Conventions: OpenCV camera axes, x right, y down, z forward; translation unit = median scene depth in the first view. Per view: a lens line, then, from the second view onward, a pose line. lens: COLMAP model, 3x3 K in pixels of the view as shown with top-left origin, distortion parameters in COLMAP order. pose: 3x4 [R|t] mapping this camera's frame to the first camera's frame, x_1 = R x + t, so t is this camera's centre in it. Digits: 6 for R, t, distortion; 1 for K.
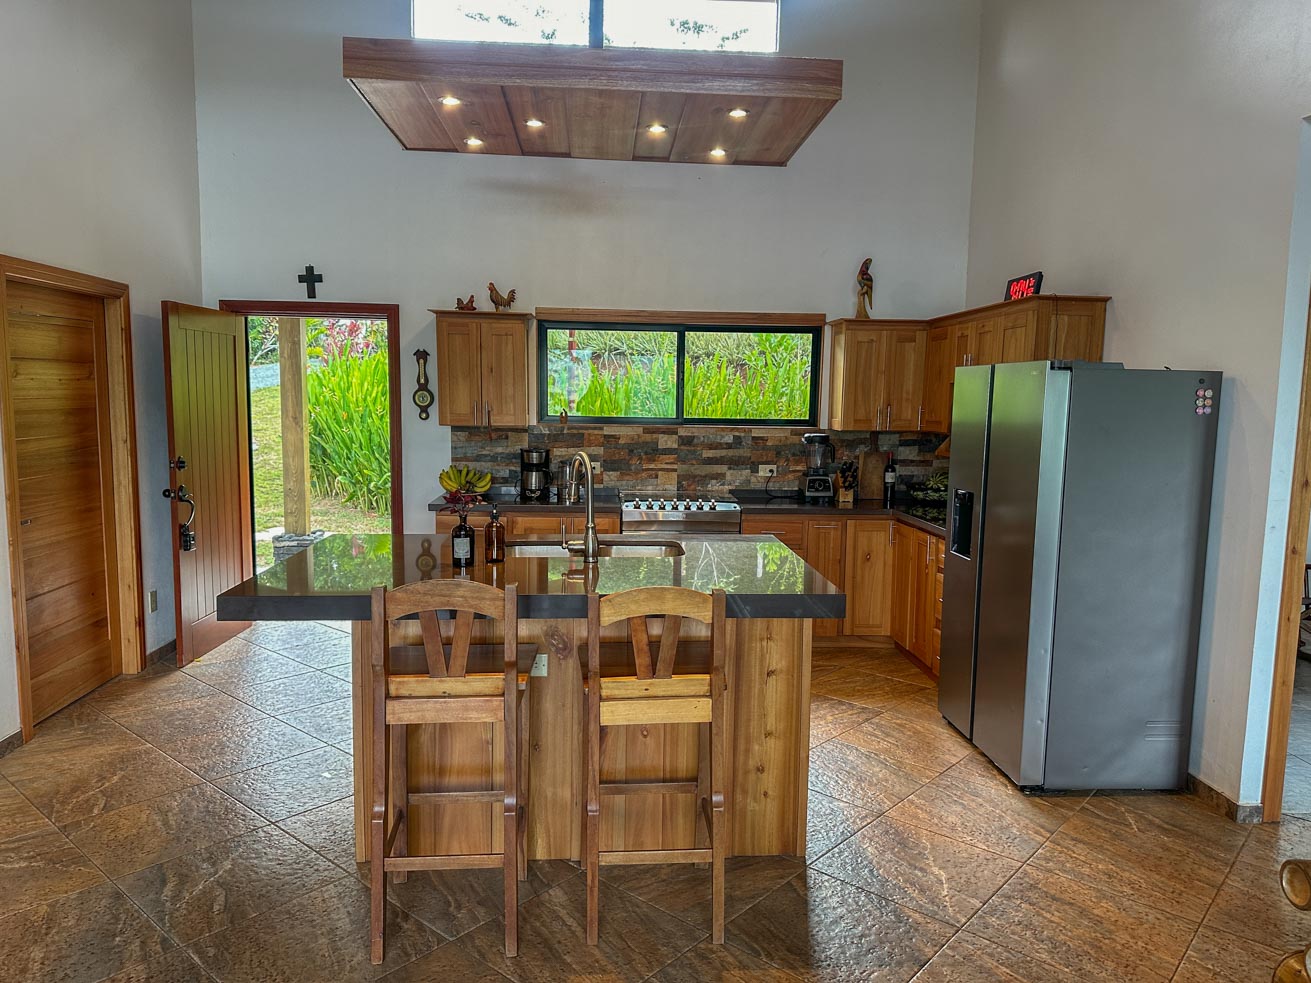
lens RADIAL K [[930.1, 0, 661.0], [0, 930.1, 496.9], [0, 0, 1]] dist [0.042010, -0.048496]
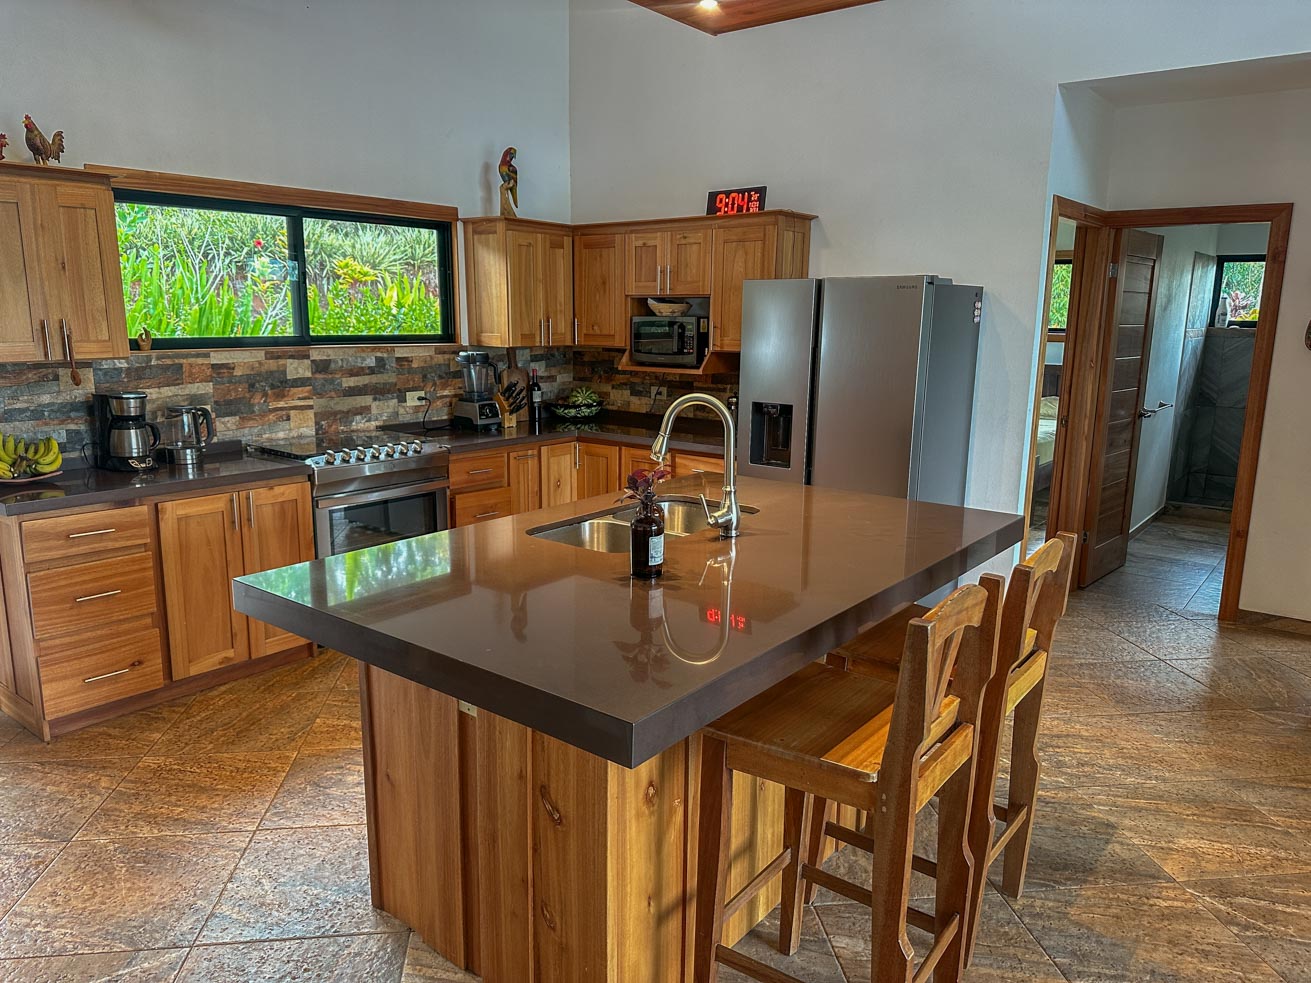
lens RADIAL K [[930.1, 0, 648.6], [0, 930.1, 490.0], [0, 0, 1]] dist [0.042010, -0.048496]
pose [[0.658869, -0.151144, 0.736917, -0.371639], [0.080004, 0.988131, 0.131138, -0.040064], [-0.747991, -0.027447, 0.663141, 0.296290]]
